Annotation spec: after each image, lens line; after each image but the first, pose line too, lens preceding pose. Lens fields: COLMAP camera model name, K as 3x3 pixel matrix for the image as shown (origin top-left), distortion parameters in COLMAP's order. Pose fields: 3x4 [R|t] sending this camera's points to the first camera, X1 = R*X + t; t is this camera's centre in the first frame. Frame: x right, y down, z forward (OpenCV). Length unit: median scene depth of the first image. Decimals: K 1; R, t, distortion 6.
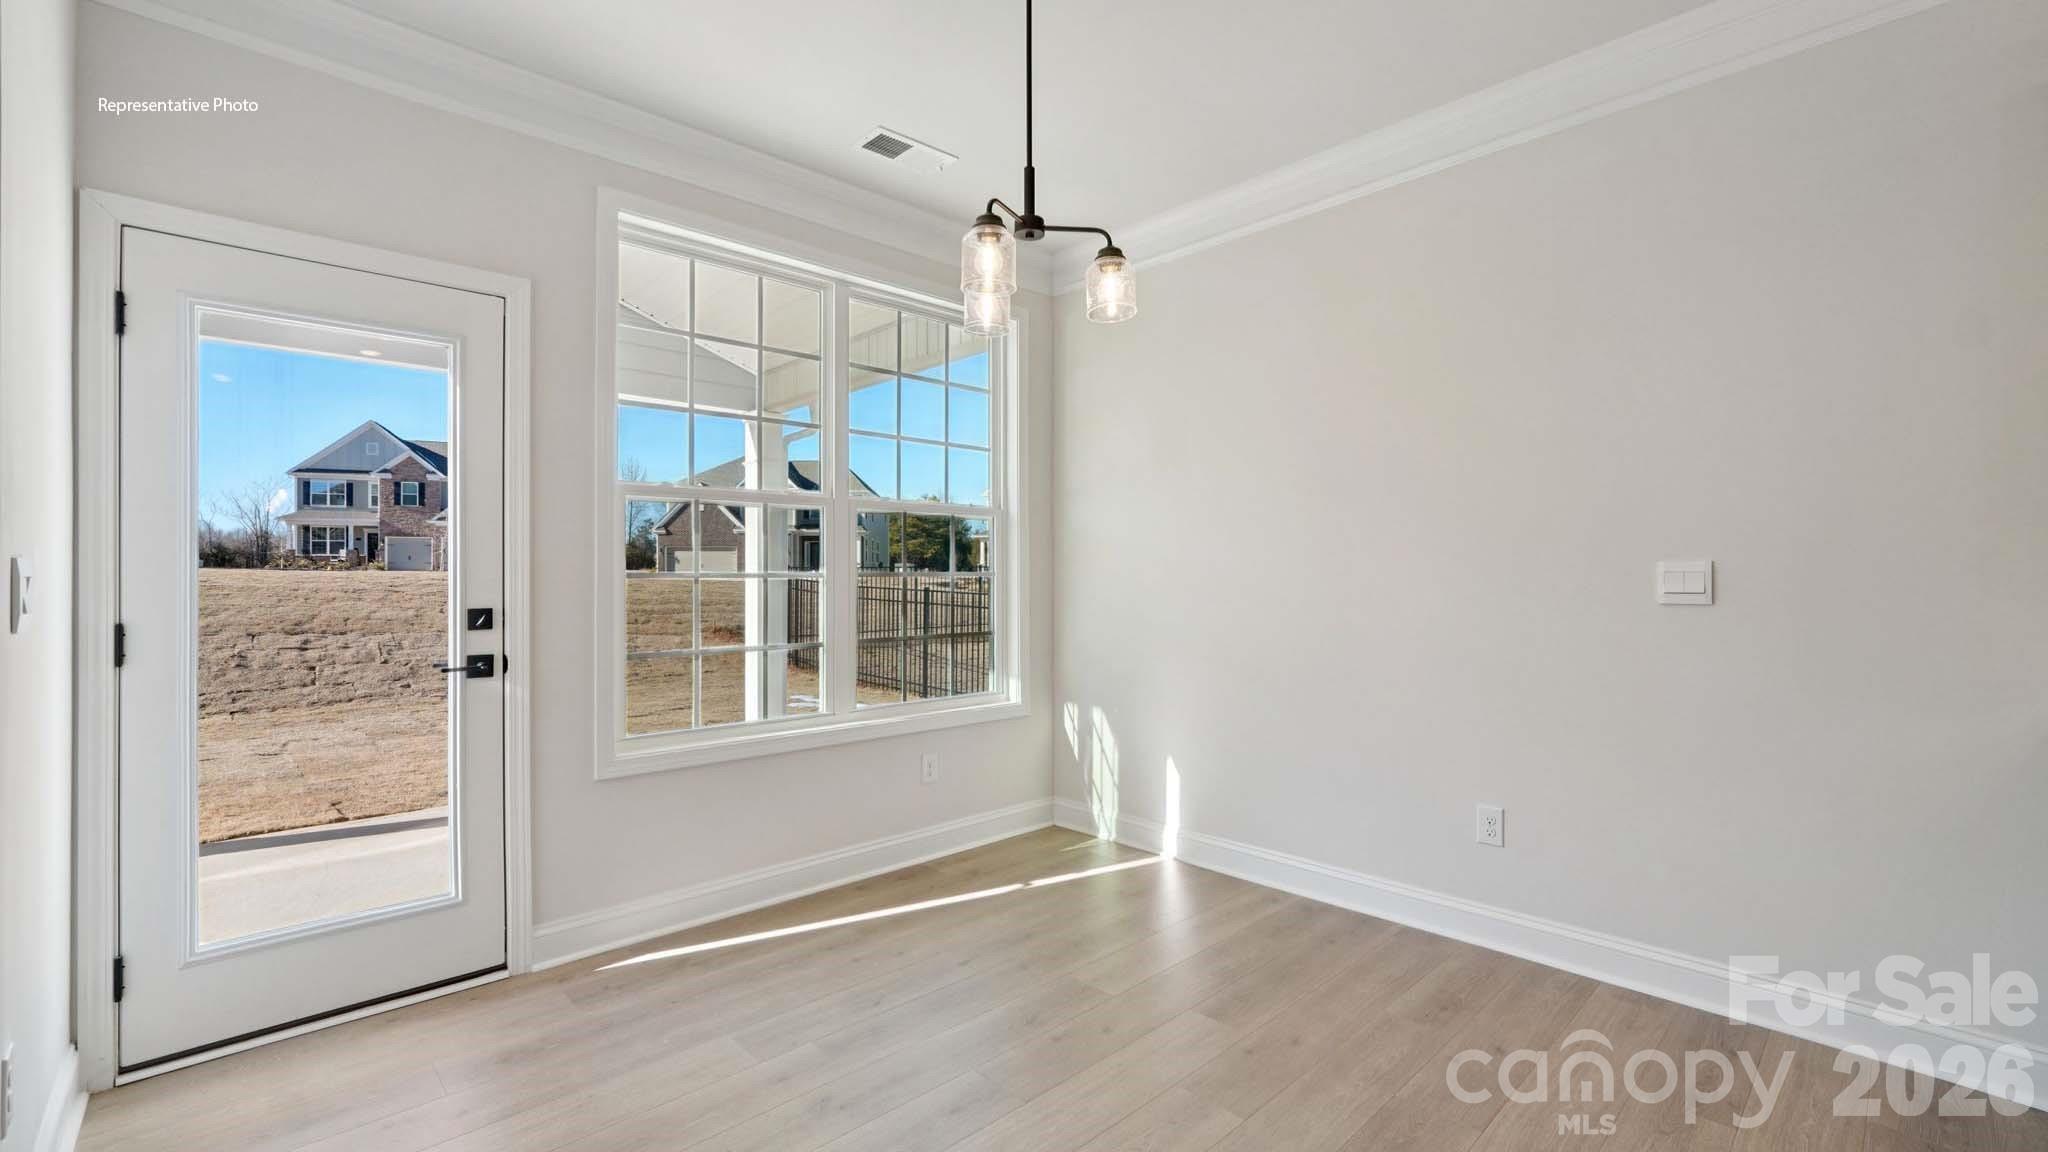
lens RADIAL K [[864.9, 0, 1021.2], [0, 864.9, 560.8], [0, 0, 1]] dist [-0.016188, 0.004235]
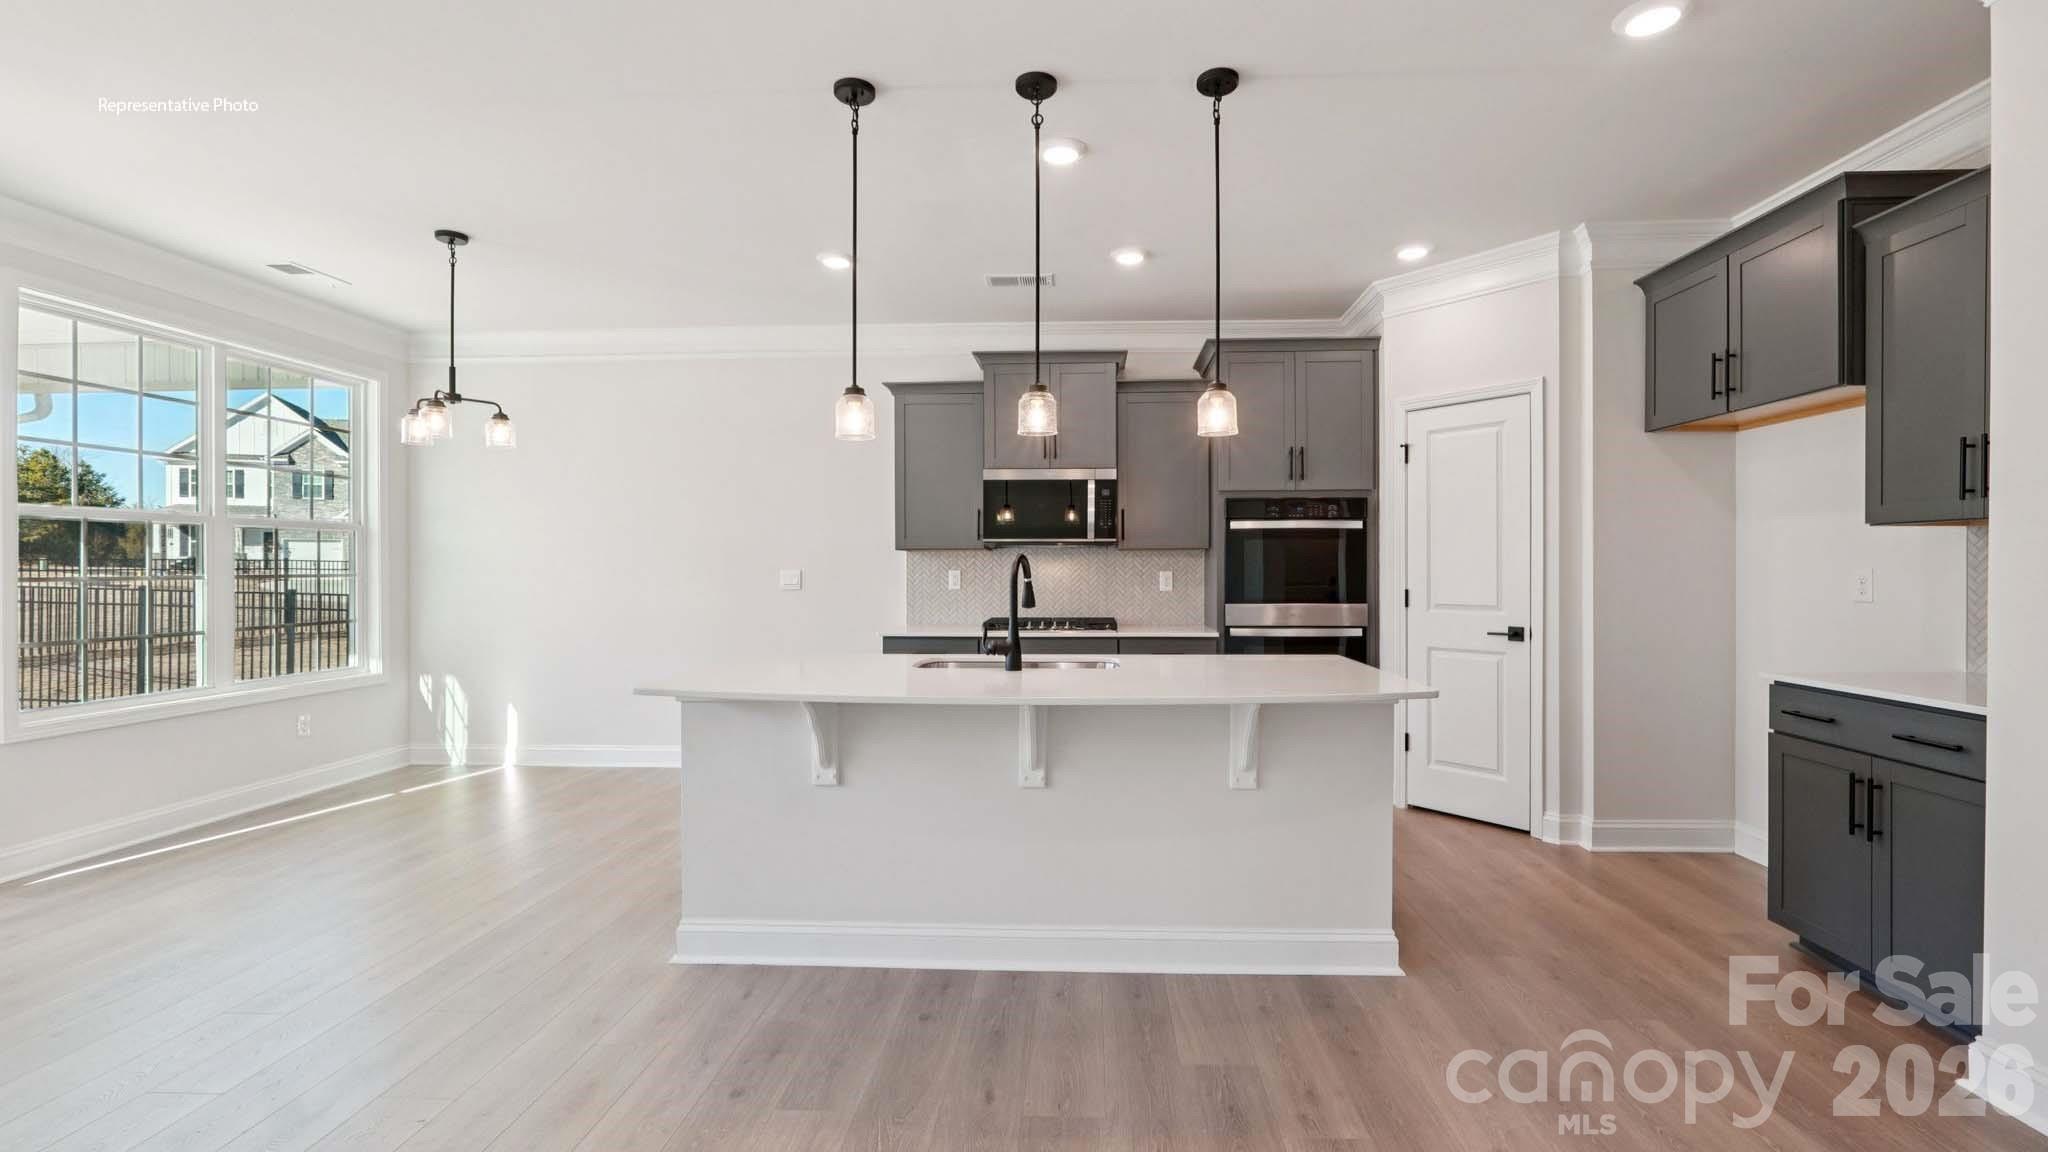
lens RADIAL K [[864.9, 0, 1033.0], [0, 864.9, 558.3], [0, 0, 1]] dist [-0.016188, 0.004235]
pose [[0.720446, 0.010358, 0.693433, -0.199112], [-0.011890, 0.999926, -0.002583, -0.023981], [-0.693409, -0.006384, 0.720516, -0.659483]]
